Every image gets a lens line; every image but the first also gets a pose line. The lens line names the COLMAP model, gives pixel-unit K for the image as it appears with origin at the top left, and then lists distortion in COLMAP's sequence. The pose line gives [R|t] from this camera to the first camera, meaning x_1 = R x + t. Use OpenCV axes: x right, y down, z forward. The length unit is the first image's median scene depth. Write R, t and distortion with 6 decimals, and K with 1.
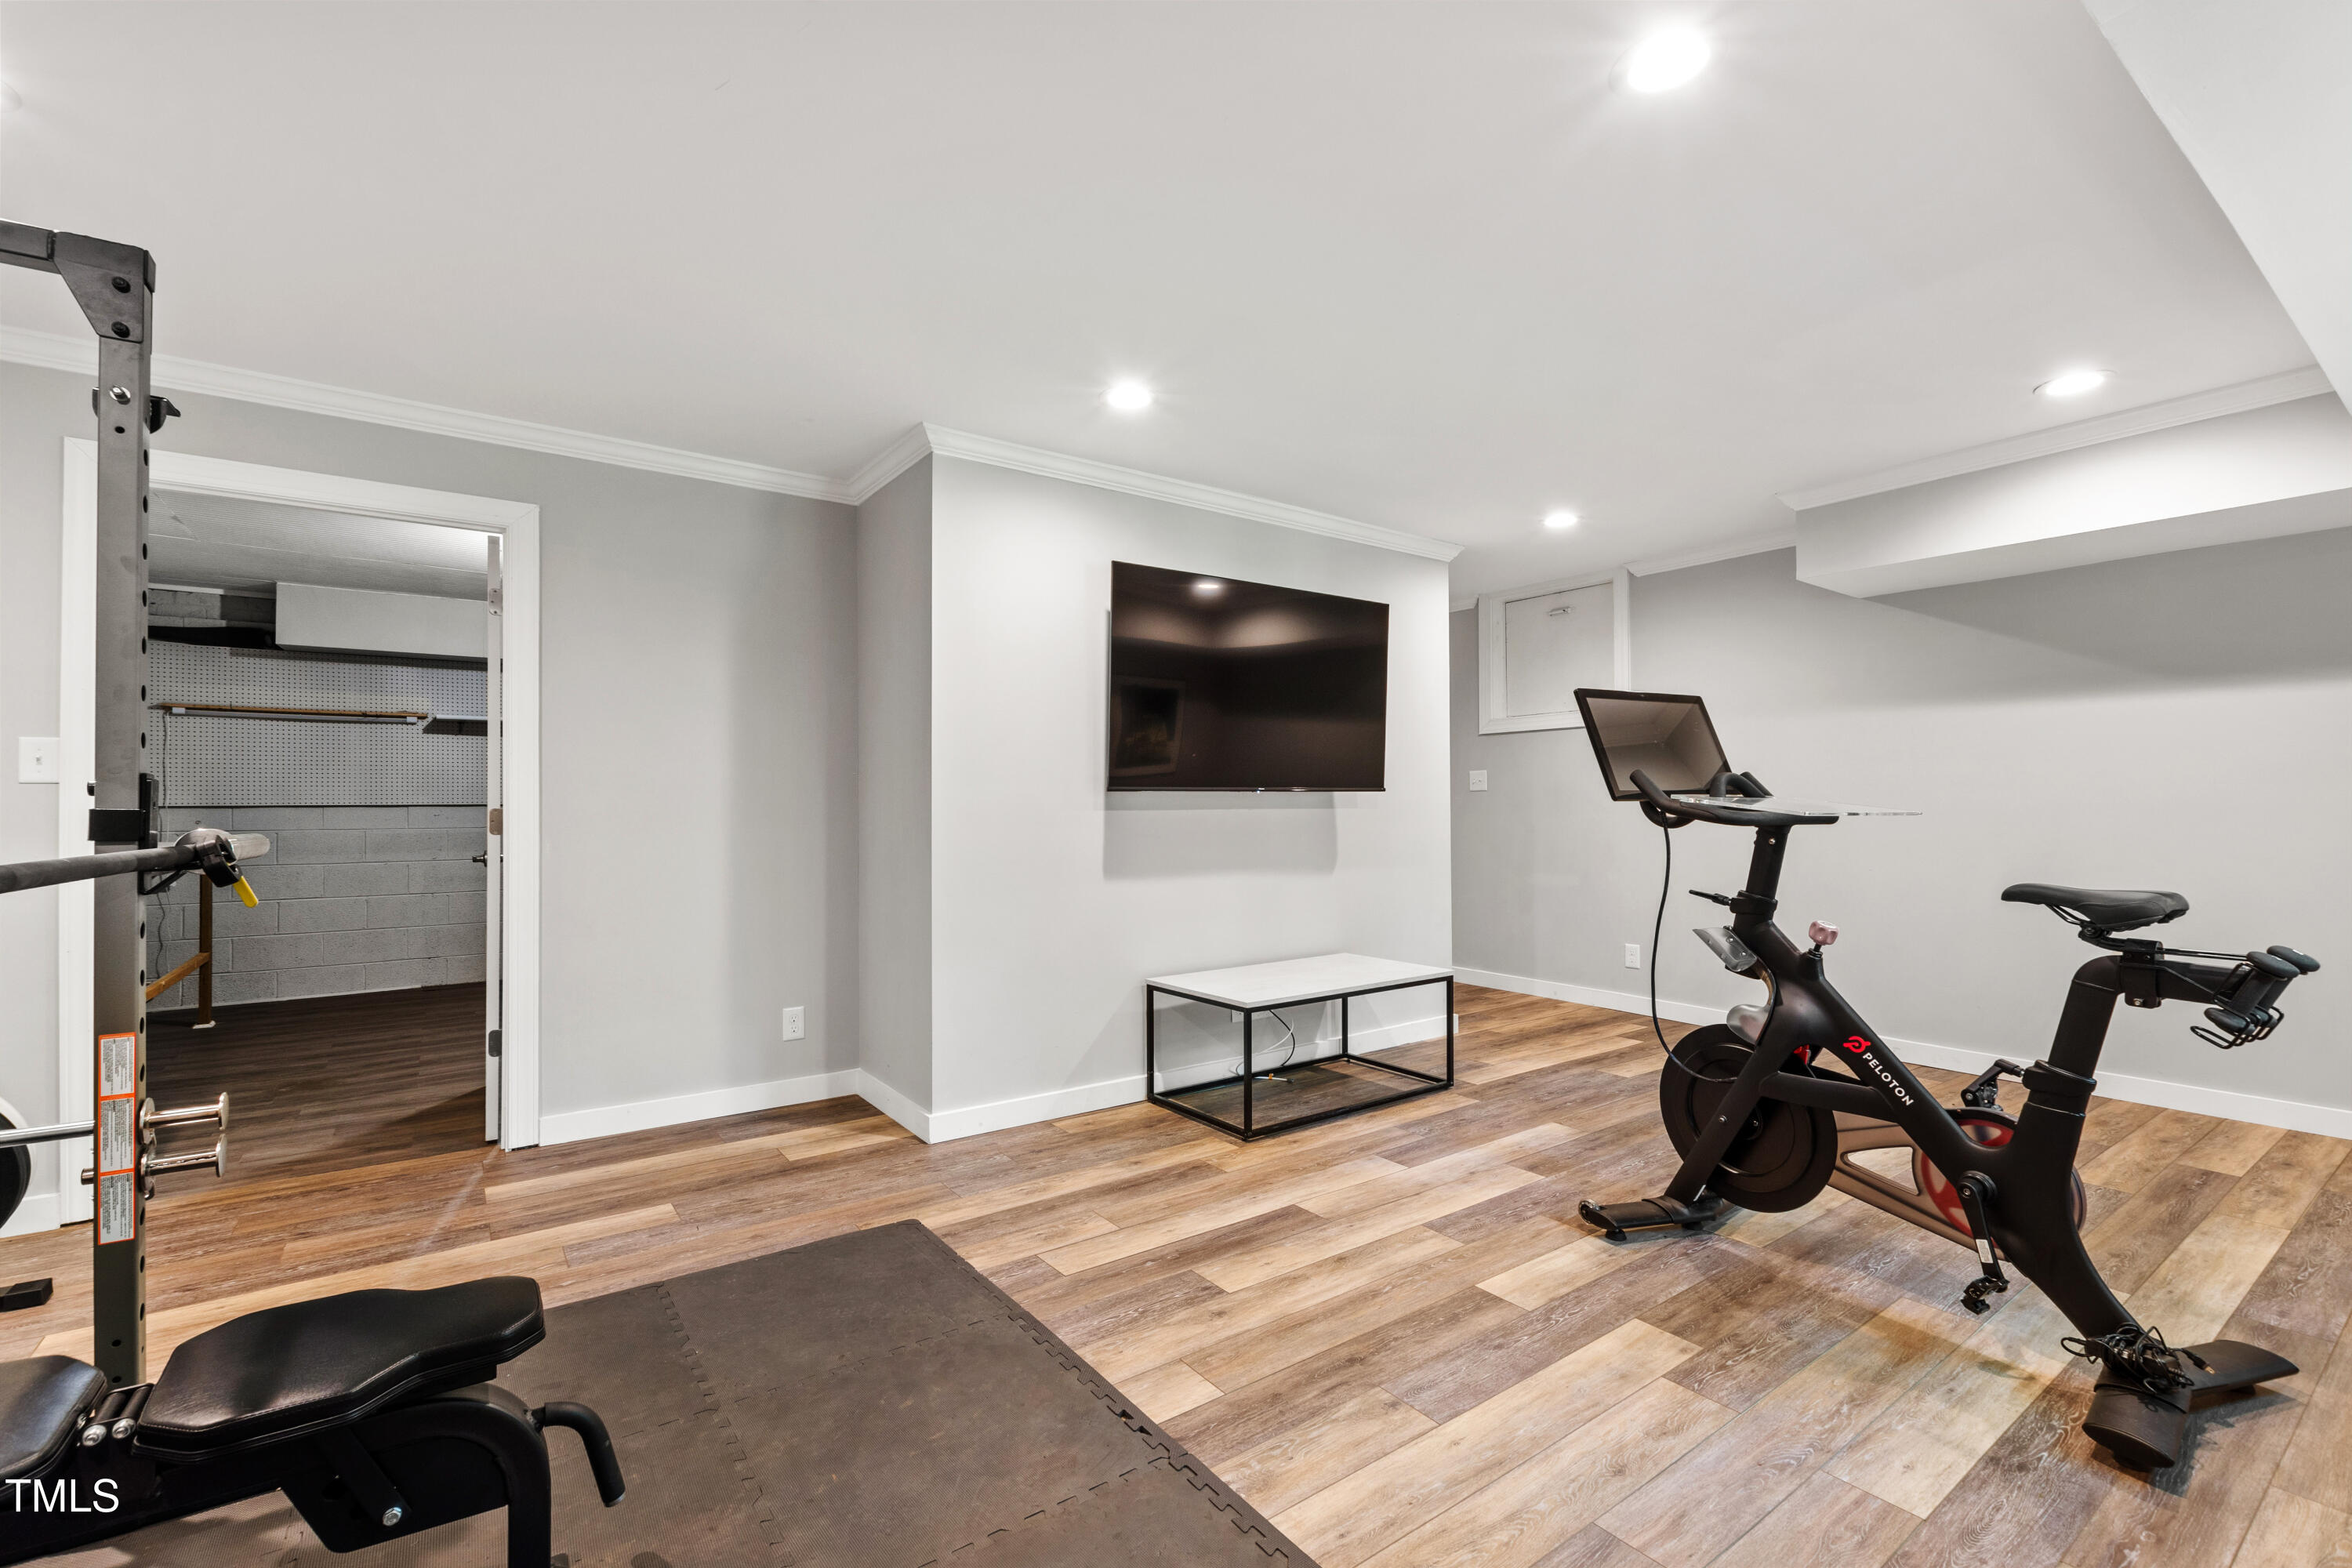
lens RADIAL K [[1019.5, 0, 1220.3], [0, 1019.5, 799.2], [0, 0, 1]] dist [0.001104, -0.004326]
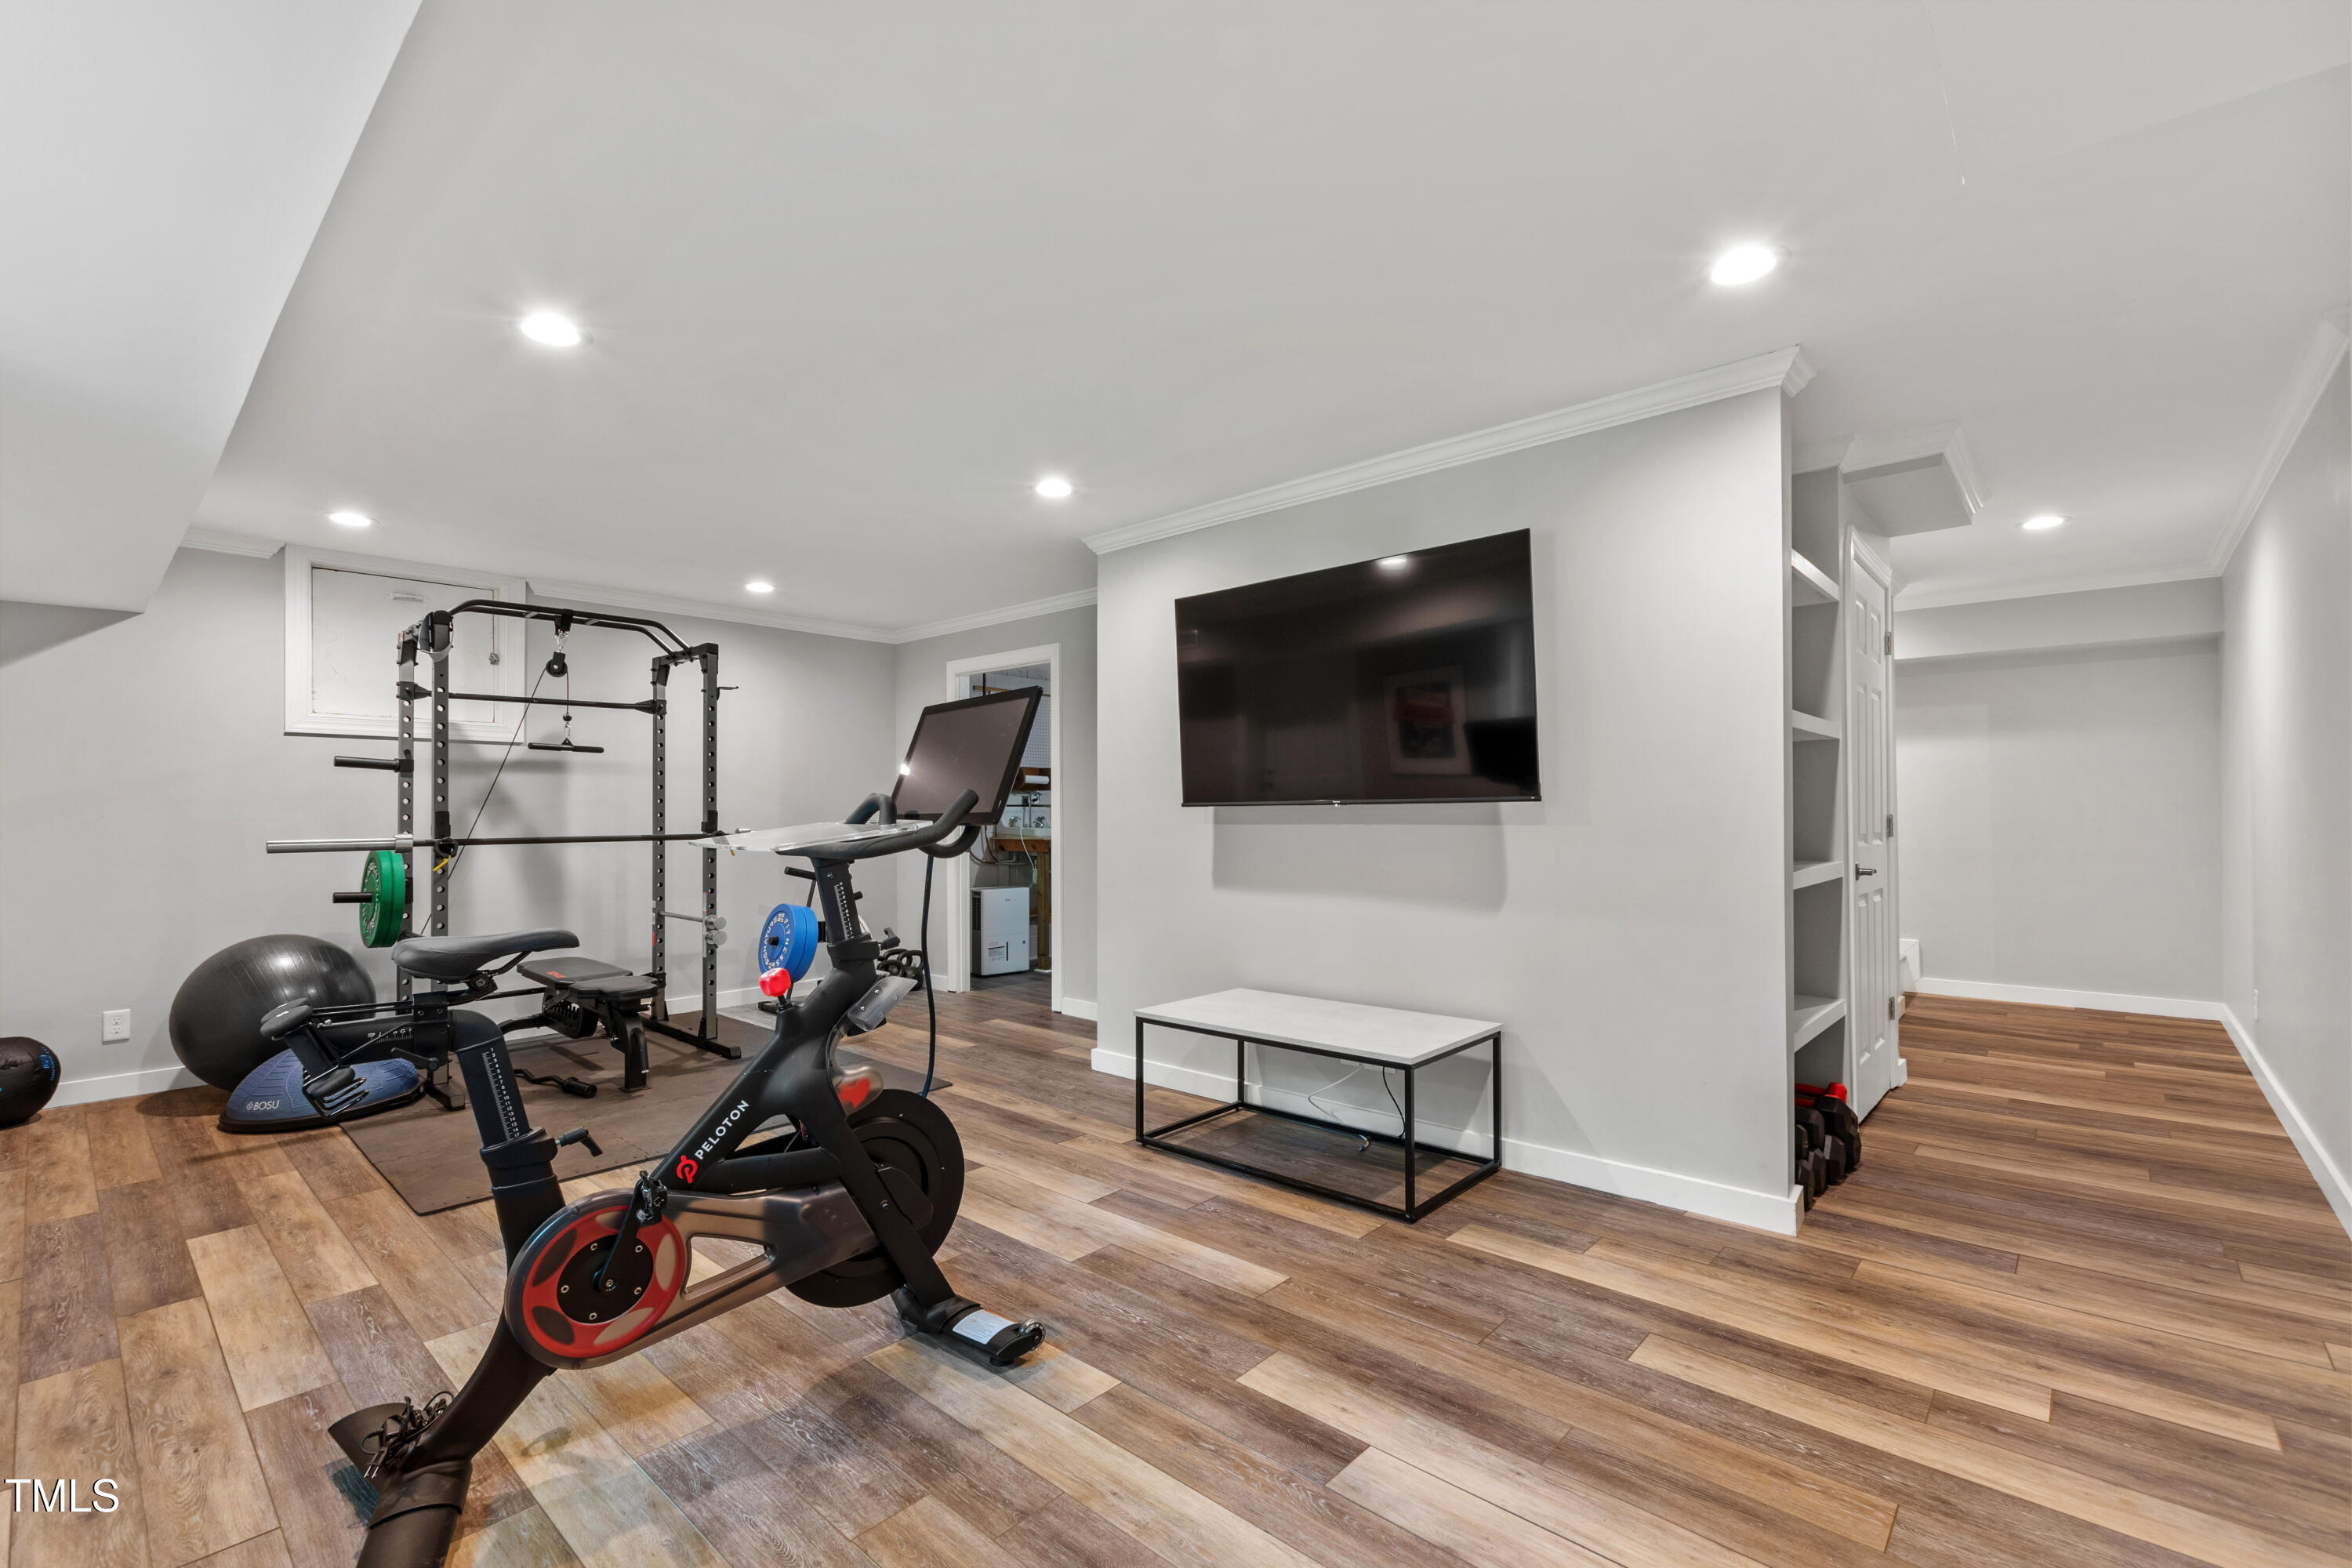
lens RADIAL K [[1019.5, 0, 1118.8], [0, 1019.5, 795.2], [0, 0, 1]] dist [0.001104, -0.004326]
pose [[0.170229, -0.010062, -0.985353, 1.181623], [0.012197, 0.999893, -0.008104, -0.016584], [0.985329, -0.010639, 0.170333, 0.897992]]
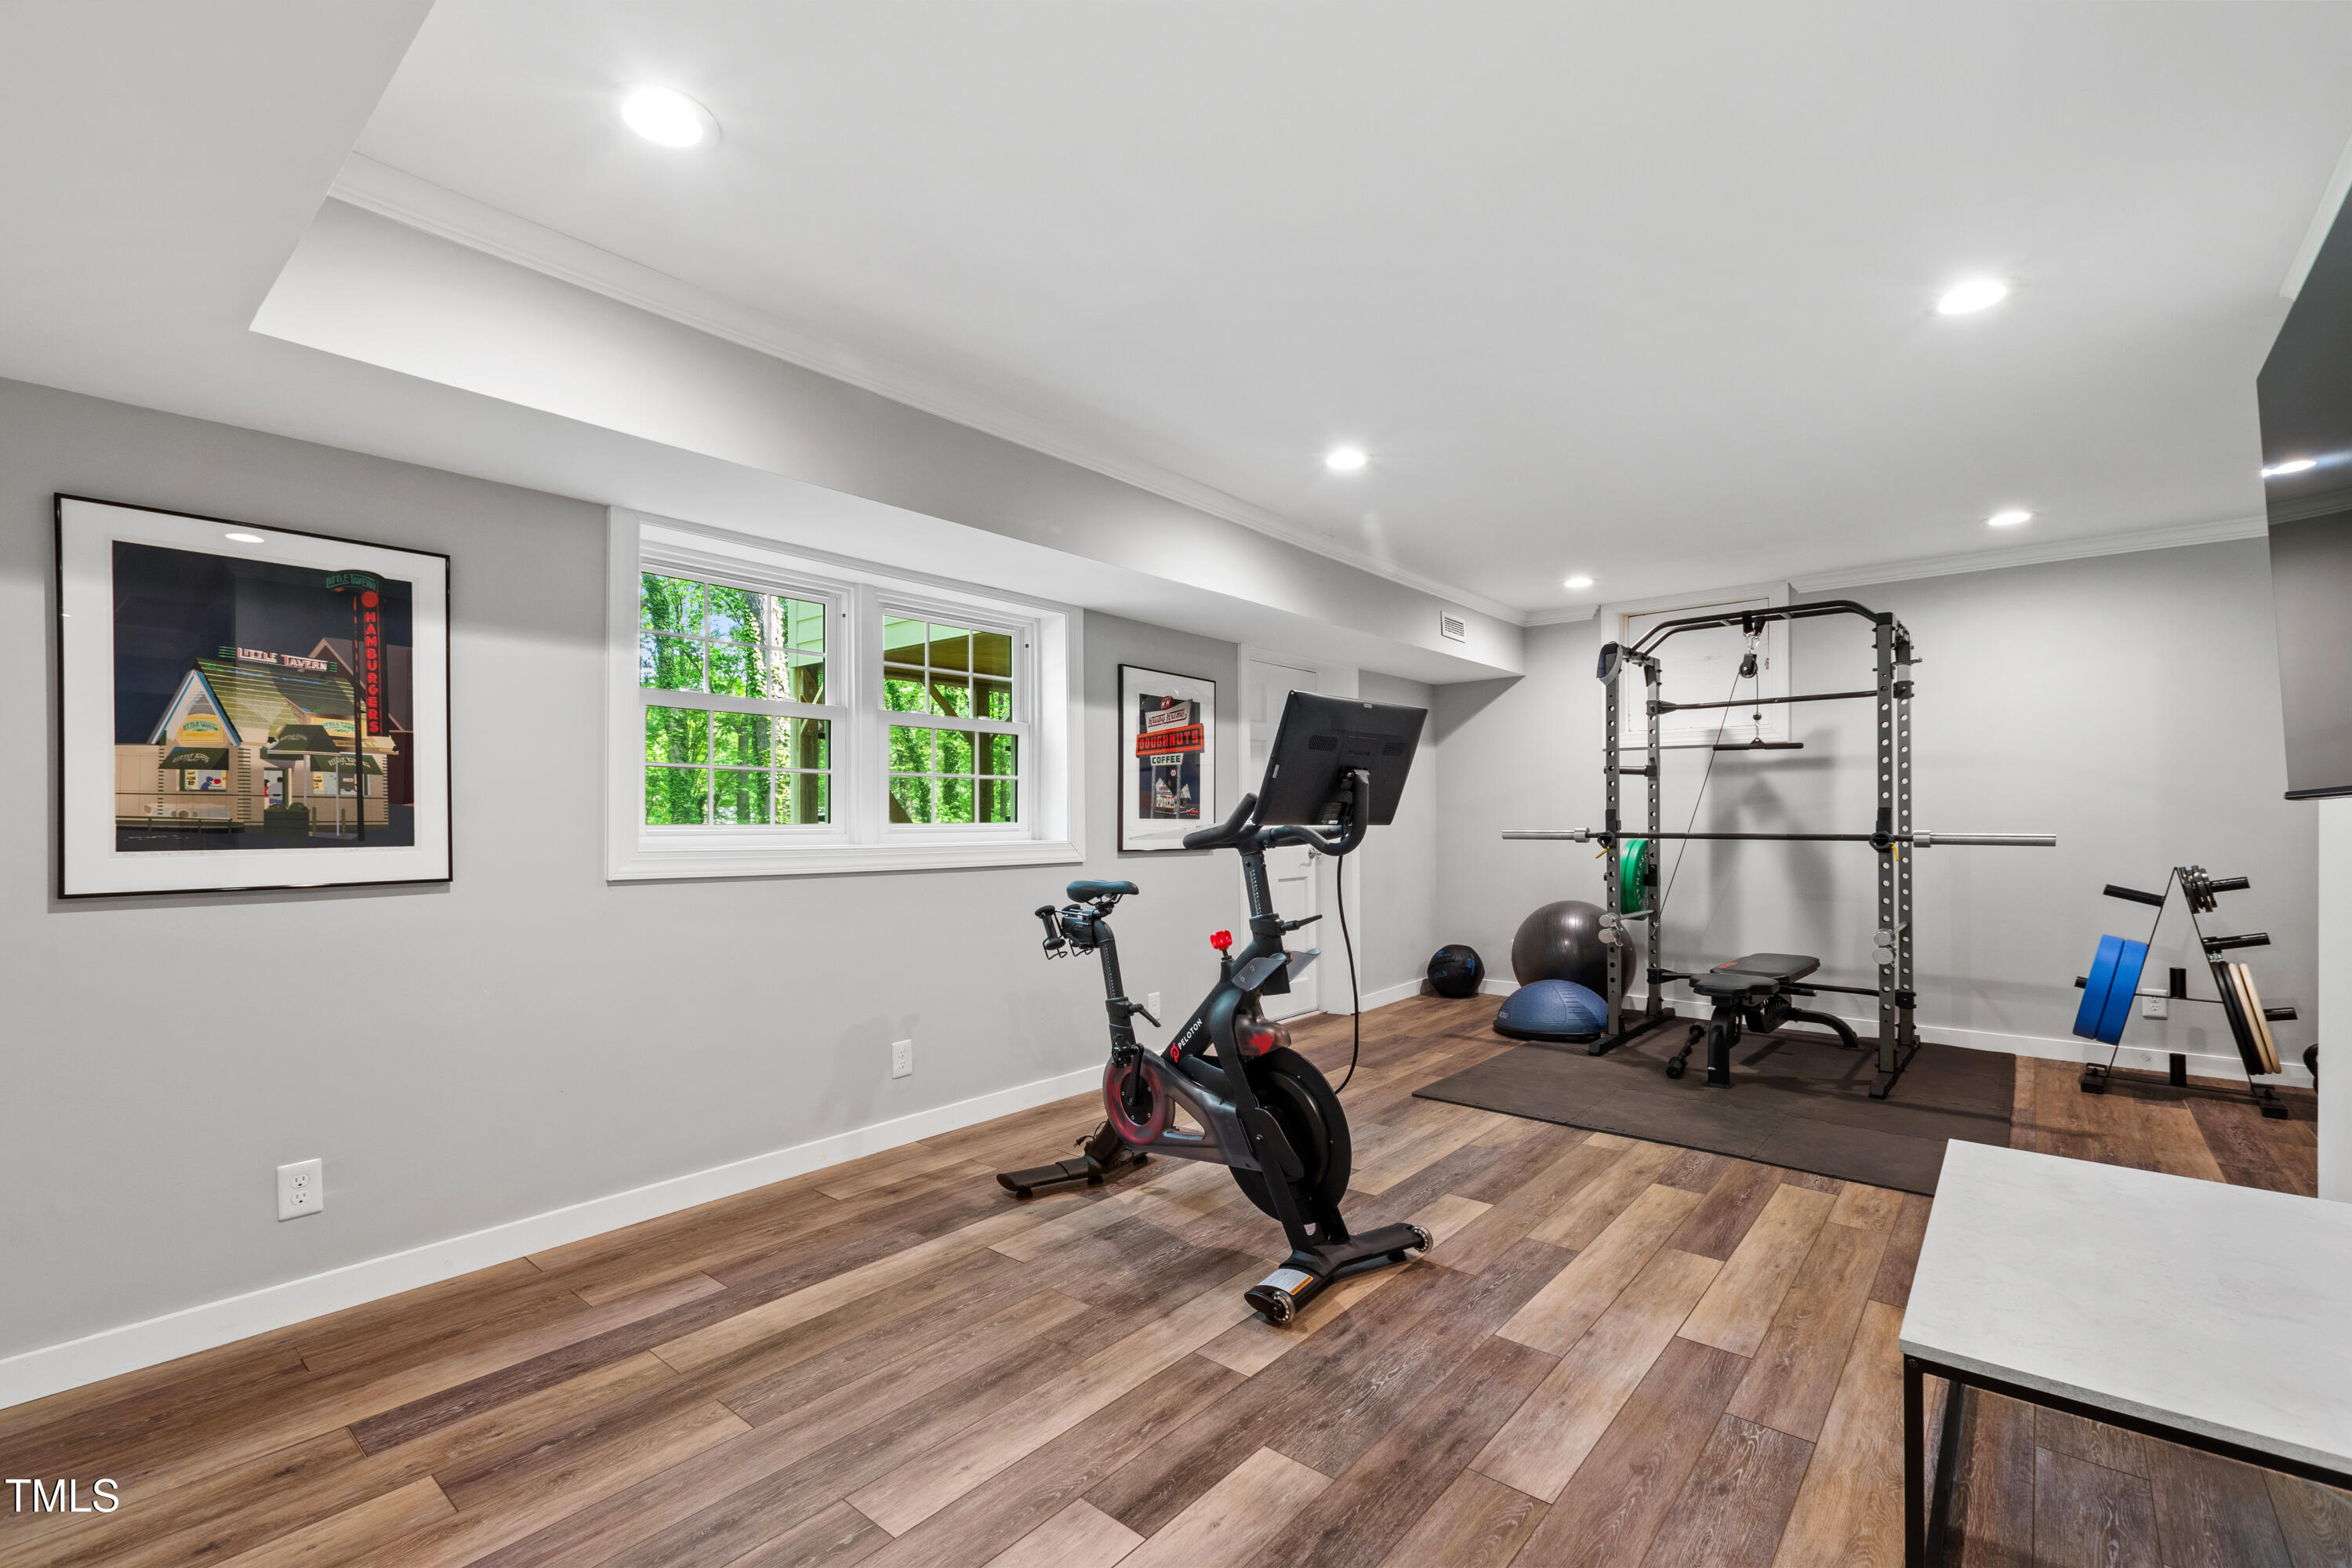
lens RADIAL K [[1019.5, 0, 1219.3], [0, 1019.5, 817.5], [0, 0, 1]] dist [0.001104, -0.004326]
pose [[-0.968899, 0.008610, -0.247306, 0.695451], [0.009080, 0.999958, -0.000760, -0.007991], [0.247289, -0.002982, -0.968937, 1.673784]]
